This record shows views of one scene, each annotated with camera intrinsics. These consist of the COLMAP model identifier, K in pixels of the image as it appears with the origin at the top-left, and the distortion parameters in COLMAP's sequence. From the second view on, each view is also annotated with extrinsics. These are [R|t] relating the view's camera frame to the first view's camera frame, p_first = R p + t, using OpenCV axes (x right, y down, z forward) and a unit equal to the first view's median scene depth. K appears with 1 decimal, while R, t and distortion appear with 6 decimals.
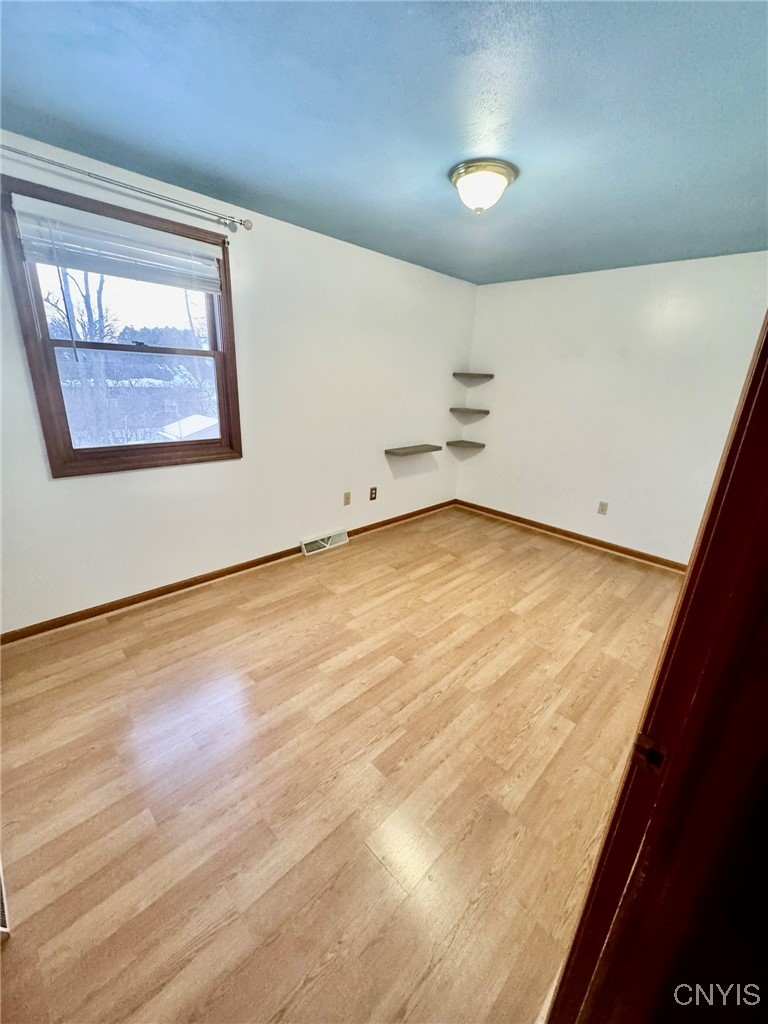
lens RADIAL K [[408.8, 0, 385.6], [0, 408.8, 512.9], [0, 0, 1]] dist [-0.003377, 0.000102]
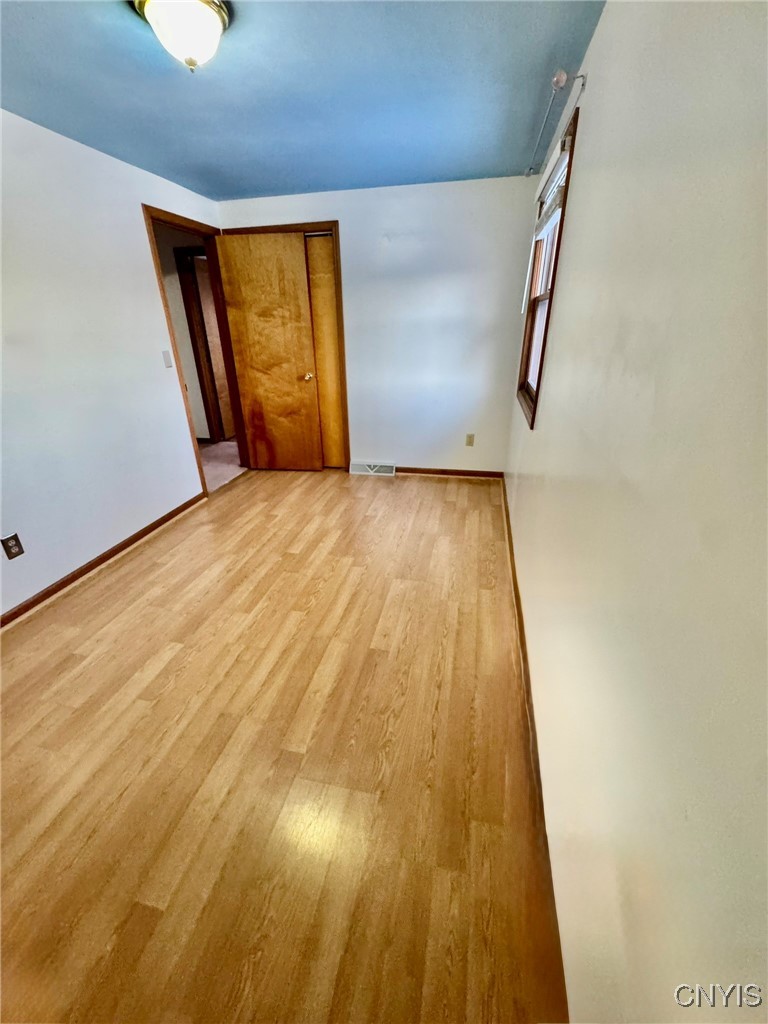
lens RADIAL K [[408.8, 0, 380.3], [0, 408.8, 508.3], [0, 0, 1]] dist [-0.003377, 0.000102]
pose [[-0.847512, 0.192808, -0.494518, 0.346716], [-0.192625, 0.756442, 0.625053, -0.508441], [0.494590, 0.624996, -0.603954, 1.589130]]
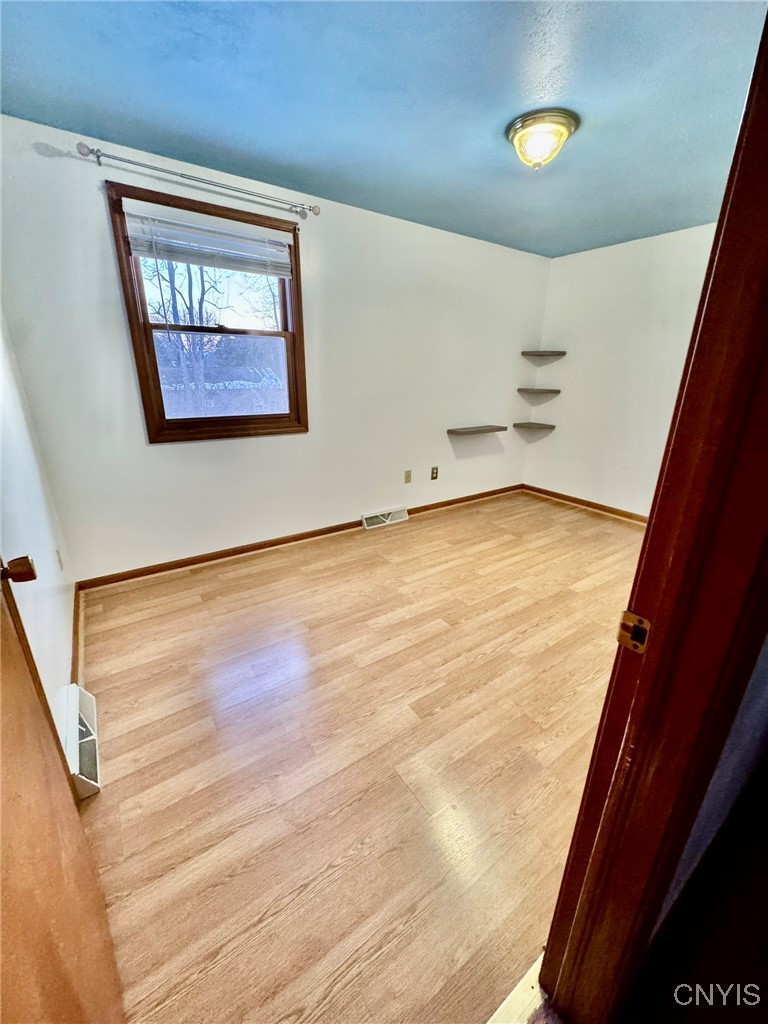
lens RADIAL K [[408.8, 0, 385.9], [0, 408.8, 513.5], [0, 0, 1]] dist [-0.003377, 0.000102]
pose [[0.983569, 0.027060, -0.178491, 0.052510], [-0.026324, 0.999632, 0.006488, 0.074727], [0.178601, -0.001683, 0.983920, -0.023544]]
